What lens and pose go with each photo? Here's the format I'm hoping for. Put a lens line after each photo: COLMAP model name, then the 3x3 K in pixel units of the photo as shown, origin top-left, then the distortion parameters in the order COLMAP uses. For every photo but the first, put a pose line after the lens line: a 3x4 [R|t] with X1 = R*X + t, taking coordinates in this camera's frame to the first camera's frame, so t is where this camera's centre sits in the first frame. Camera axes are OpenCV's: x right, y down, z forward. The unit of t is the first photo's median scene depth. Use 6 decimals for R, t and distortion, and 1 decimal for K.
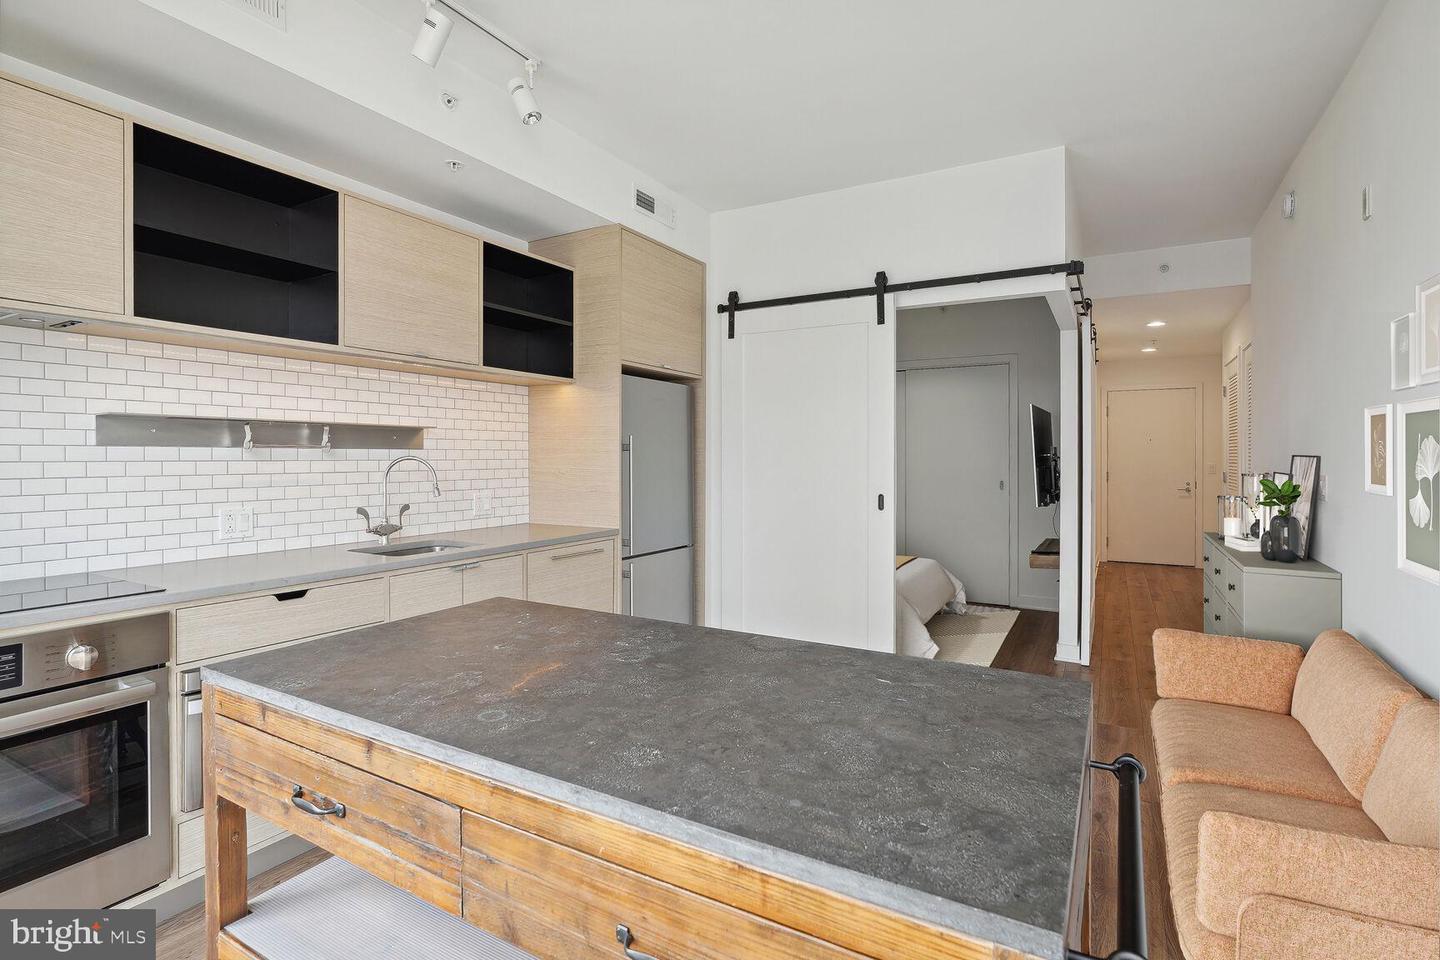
lens RADIAL K [[685.9, 0, 725.0], [0, 685.9, 457.6], [0, 0, 1]] dist [0.001176, 0.001543]
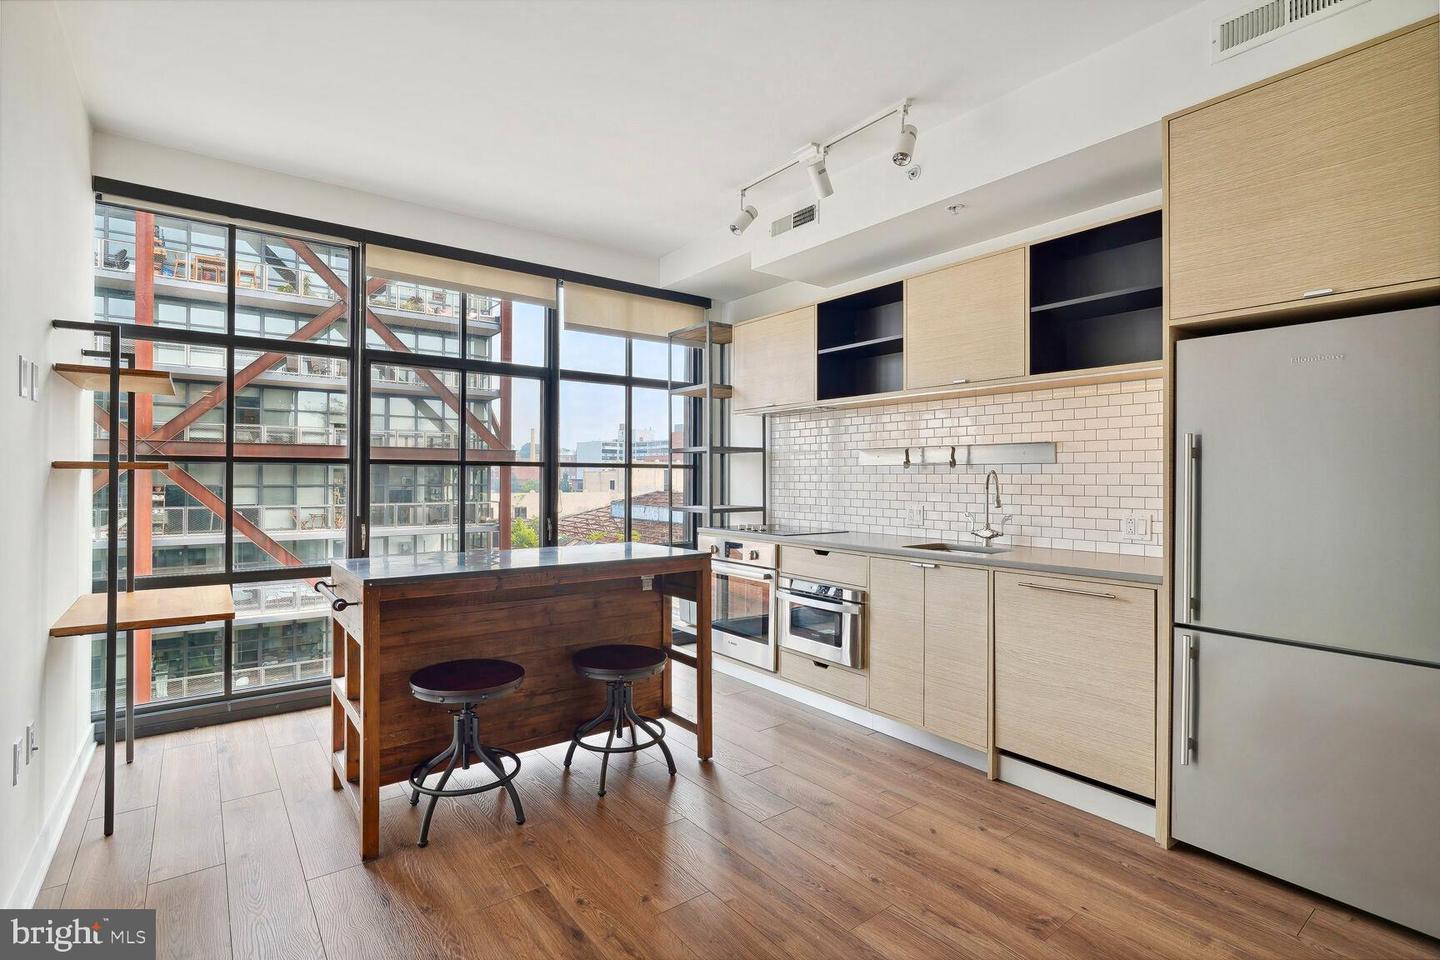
lens RADIAL K [[675.2, 0, 720.0], [0, 675.2, 480.0], [0, 0, 1]] dist [0.000000, 0.000044]
pose [[-0.378432, 0.001004, -0.925629, 0.594245], [-0.006736, 0.999970, 0.003839, 0.010580], [0.925605, 0.007687, -0.378414, 0.828054]]
